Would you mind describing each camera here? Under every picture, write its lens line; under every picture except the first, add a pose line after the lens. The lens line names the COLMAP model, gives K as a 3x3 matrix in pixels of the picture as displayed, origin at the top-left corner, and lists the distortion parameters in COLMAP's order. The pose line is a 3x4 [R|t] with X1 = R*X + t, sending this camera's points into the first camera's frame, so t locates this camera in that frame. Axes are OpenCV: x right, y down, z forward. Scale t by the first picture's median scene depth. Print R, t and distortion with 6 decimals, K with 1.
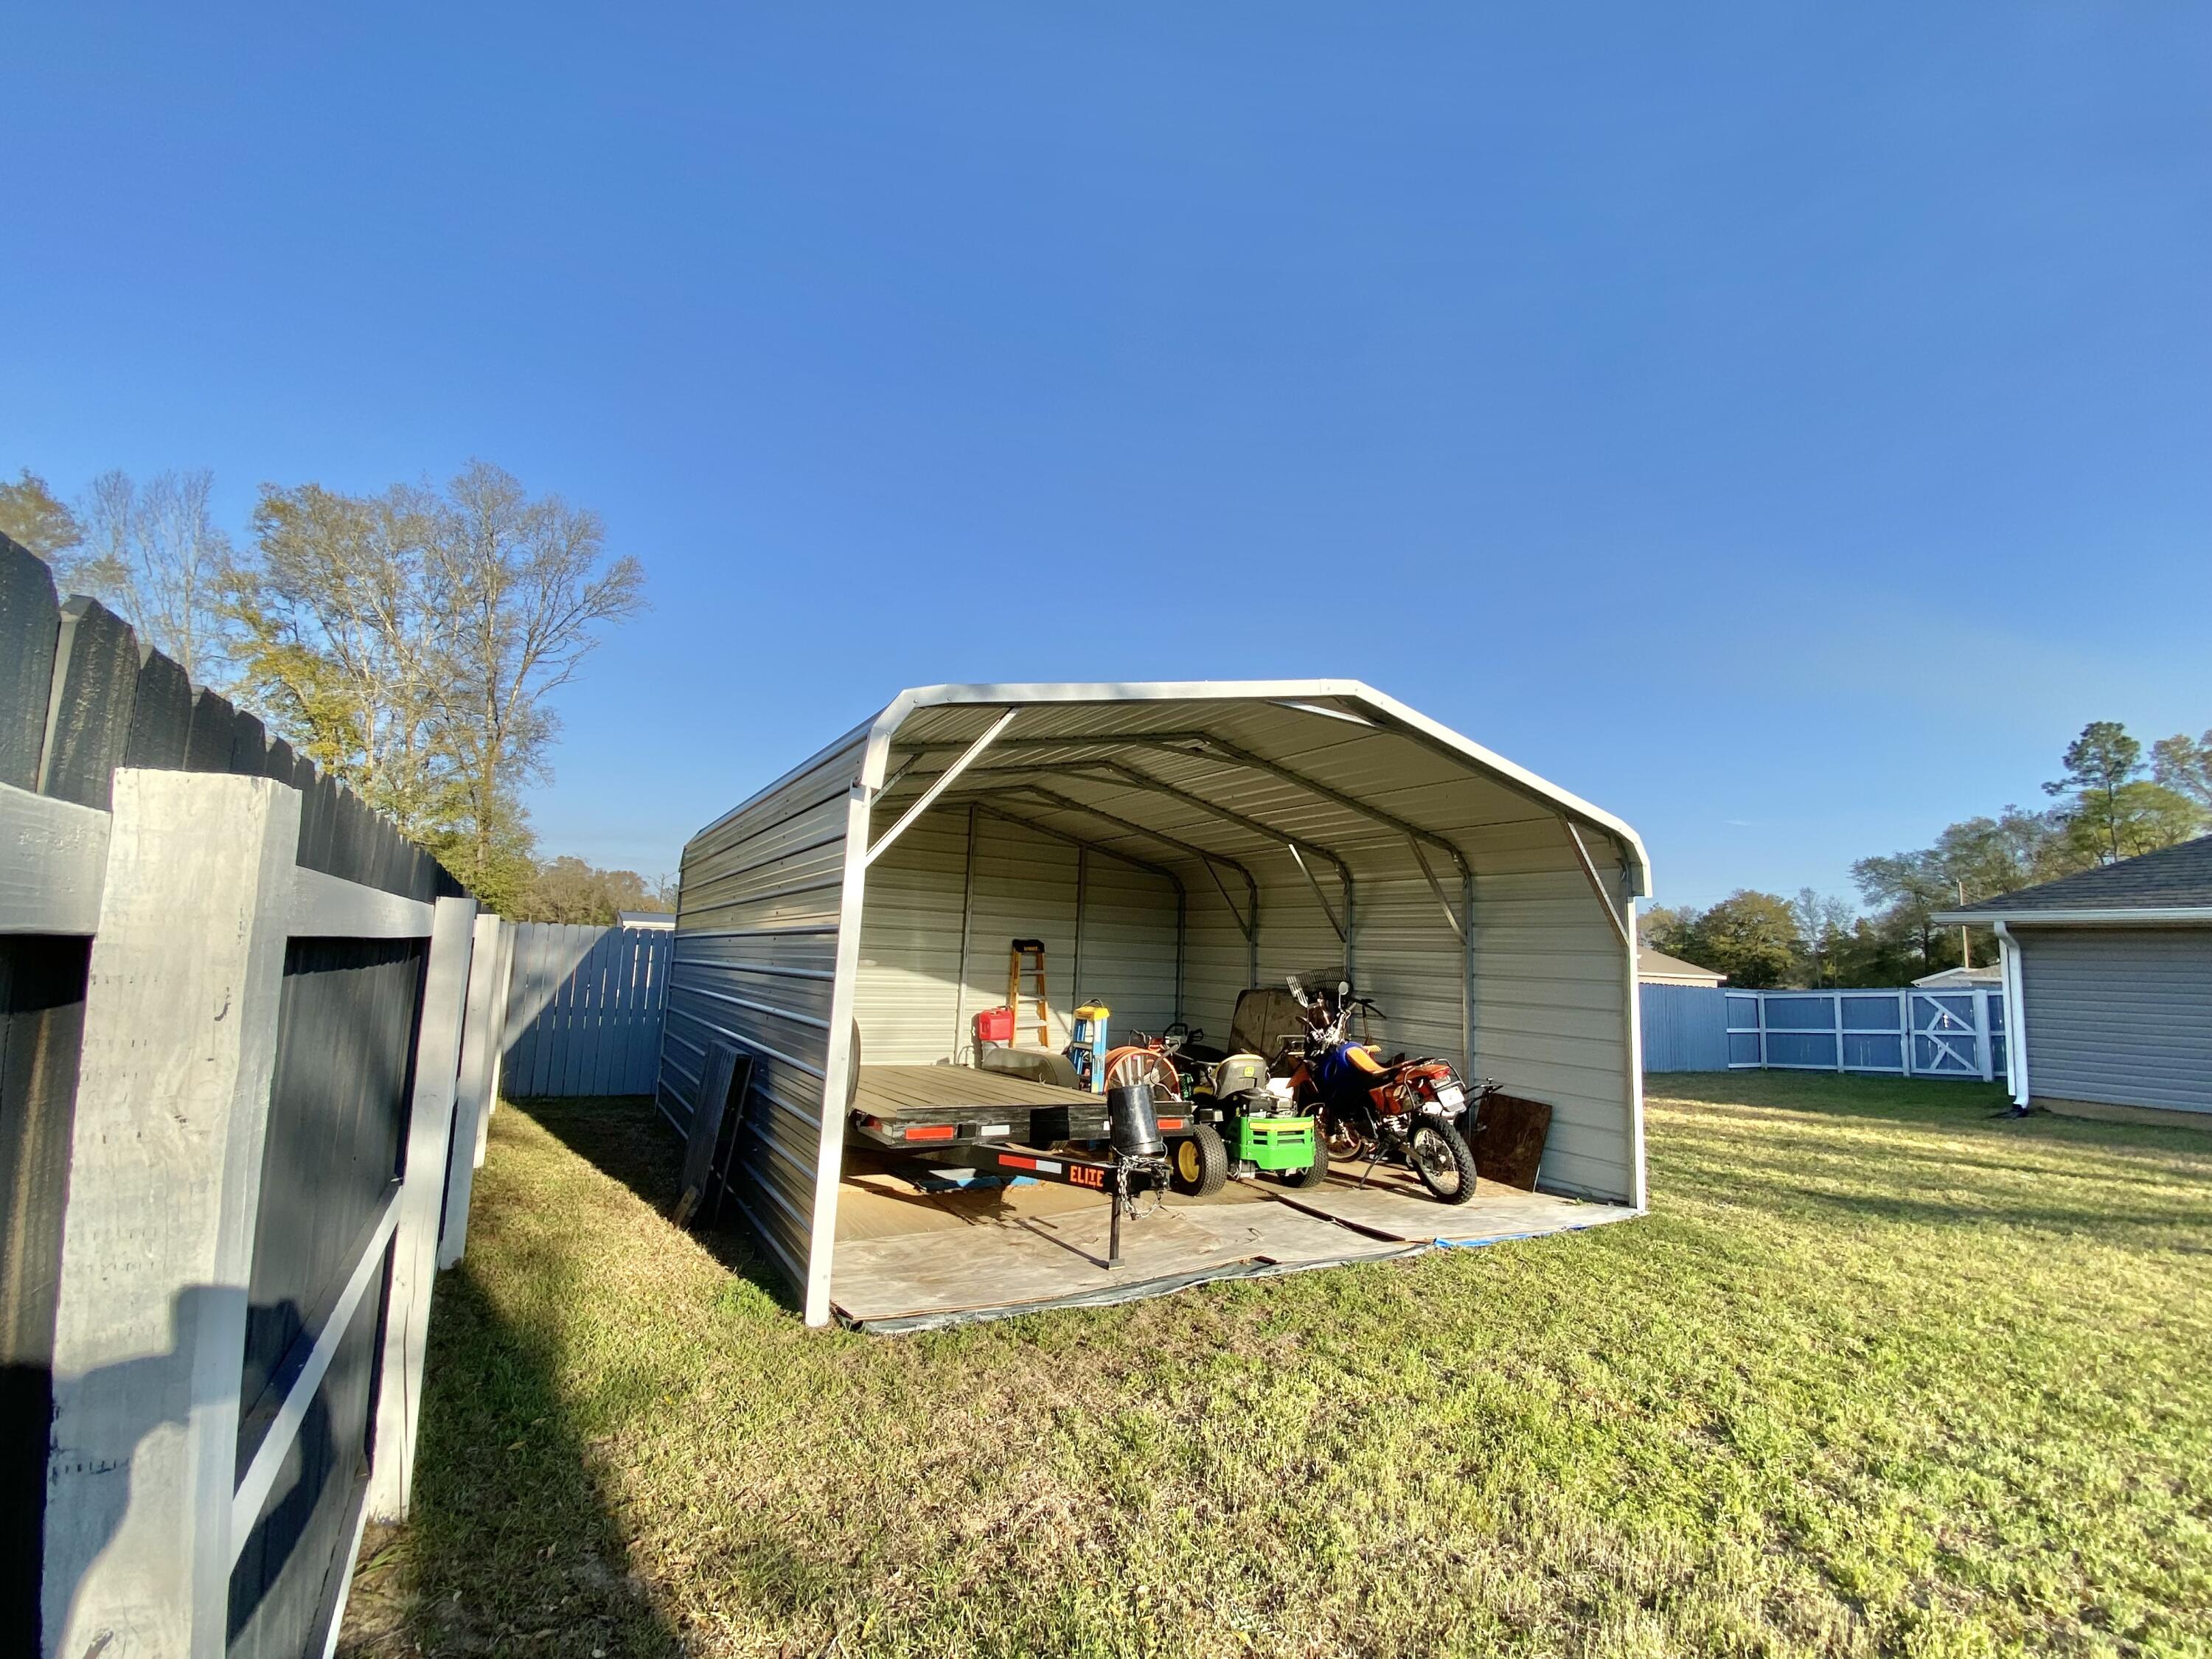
lens RADIAL K [[967.1, 0, 1110.2], [0, 967.1, 821.9], [0, 0, 1]] dist [0.039330, -0.036934]
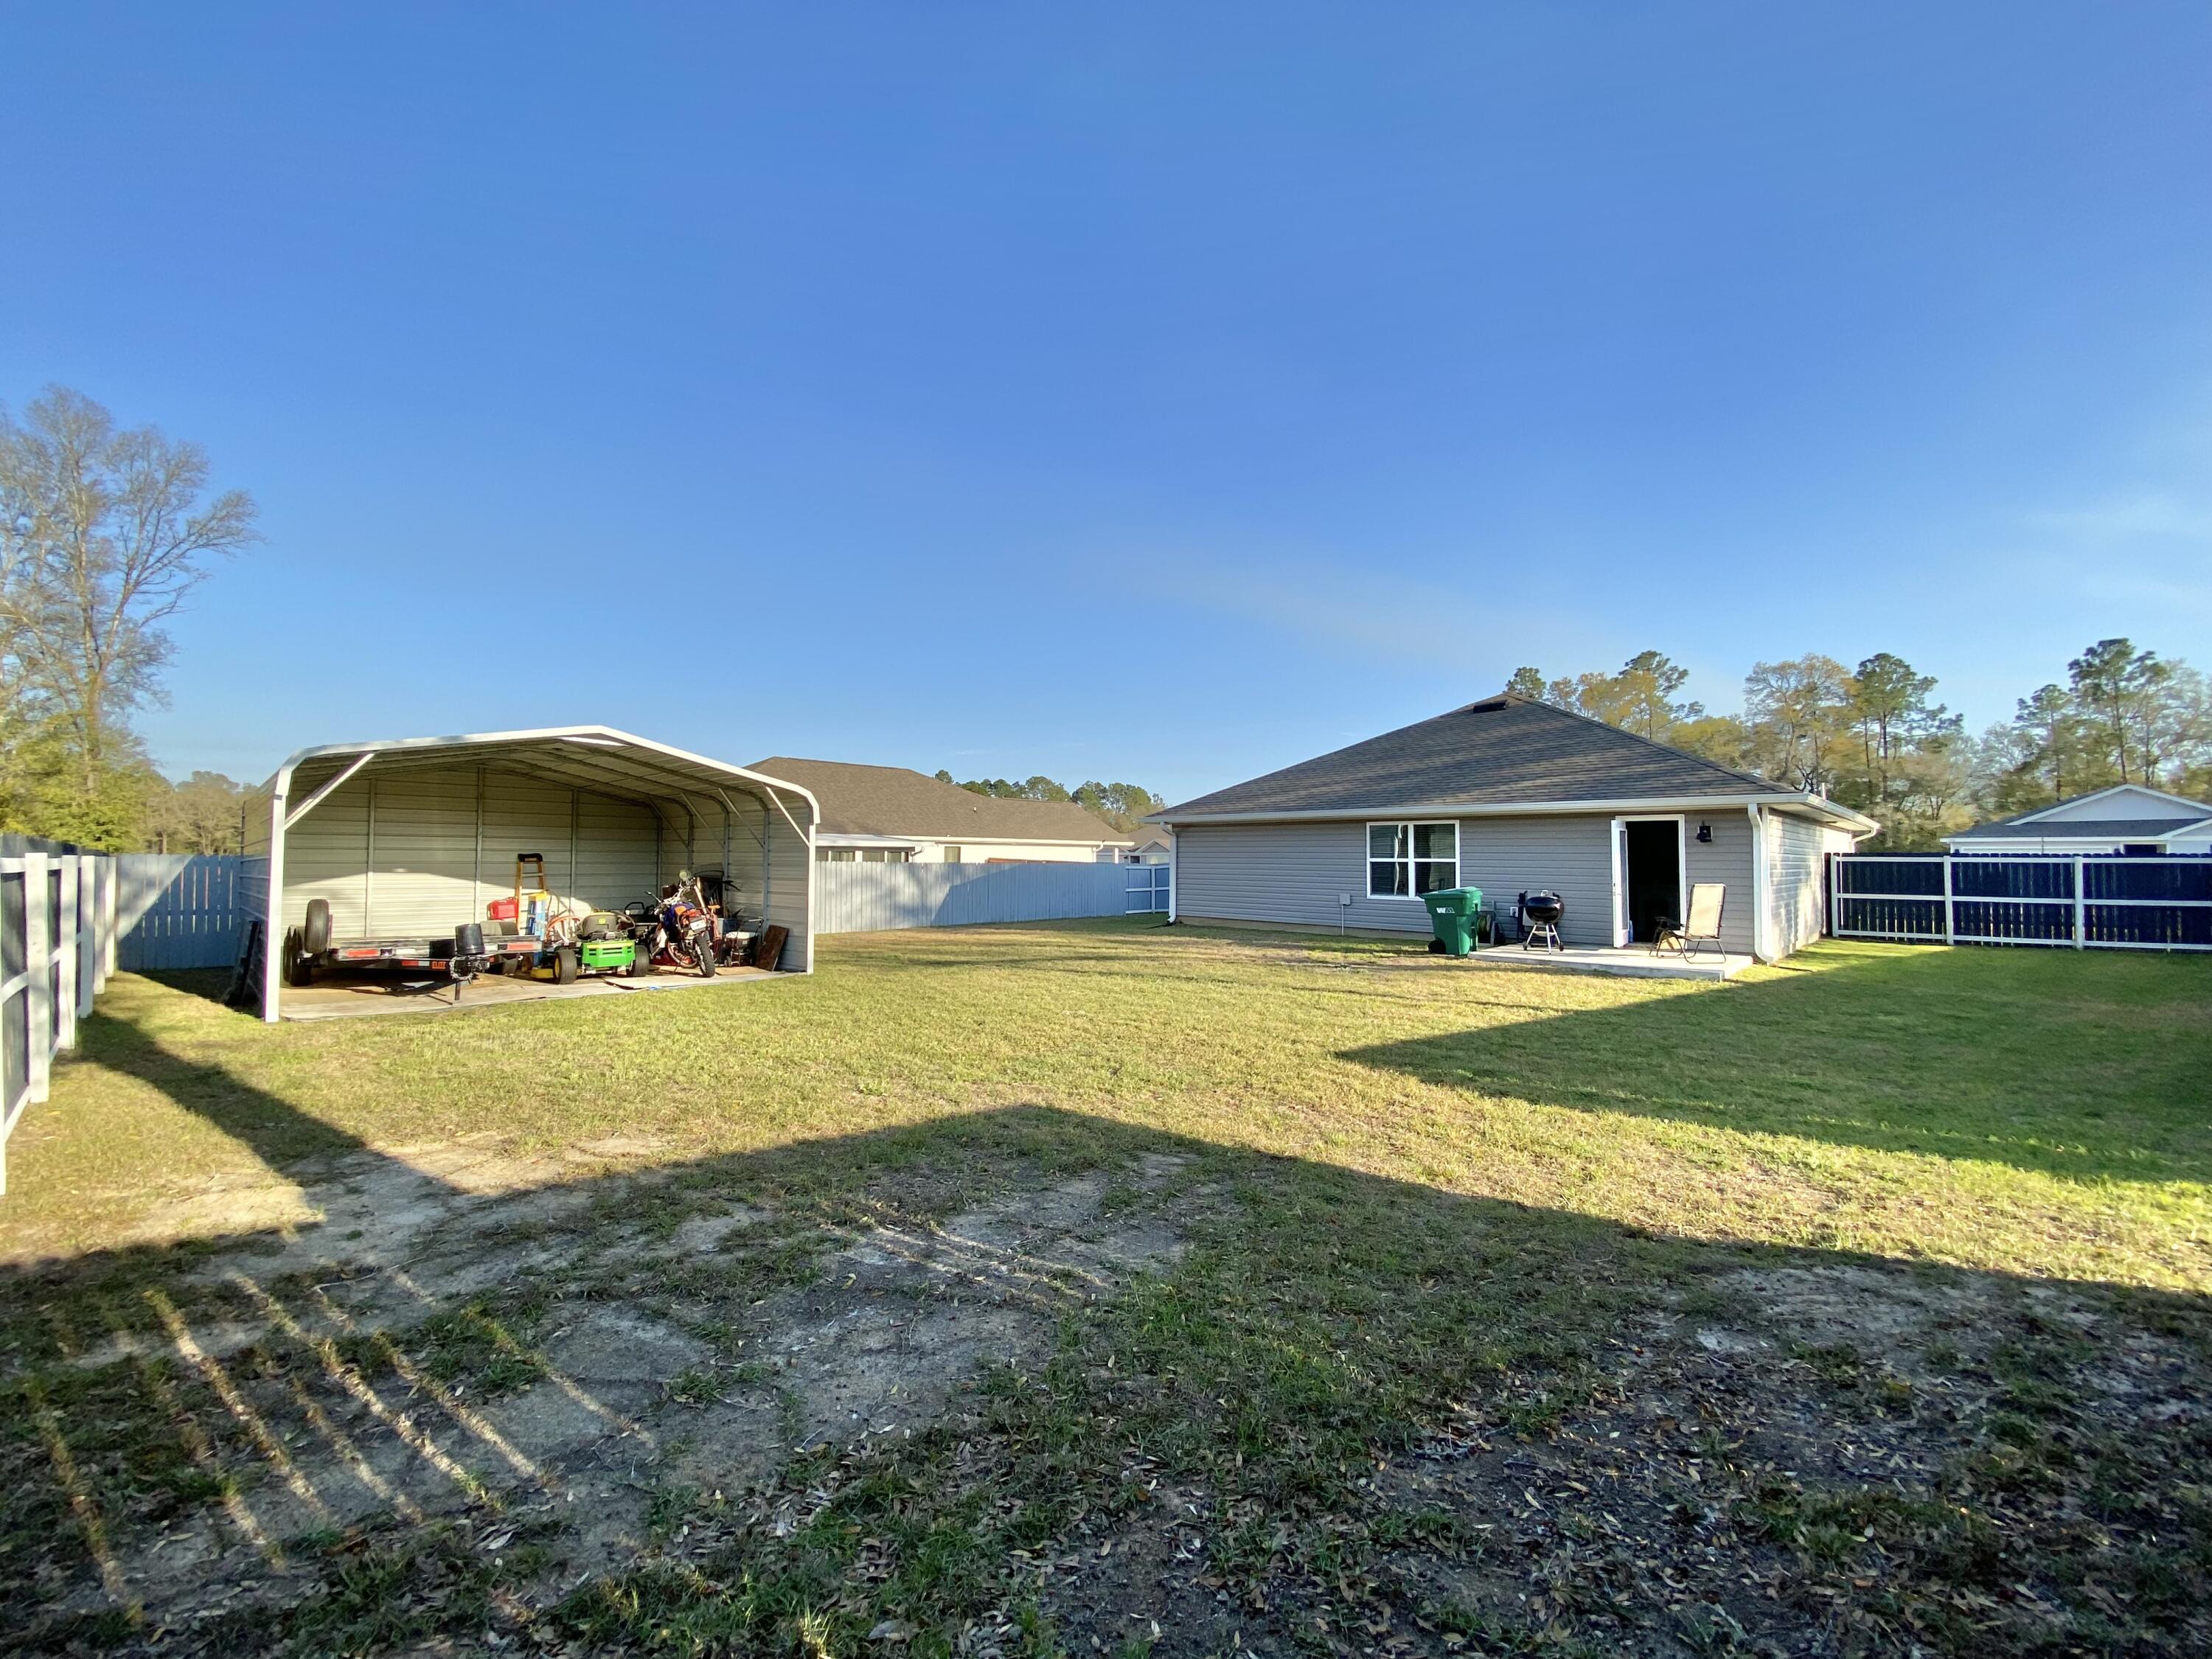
lens RADIAL K [[888.3, 0, 1116.7], [0, 888.3, 815.5], [0, 0, 1]] dist [-0.001231, -0.011266]
pose [[0.957038, -0.026953, 0.288707, 0.119592], [-0.001423, 0.995222, 0.097629, -0.022824], [-0.289959, -0.093845, 0.952427, -0.178577]]
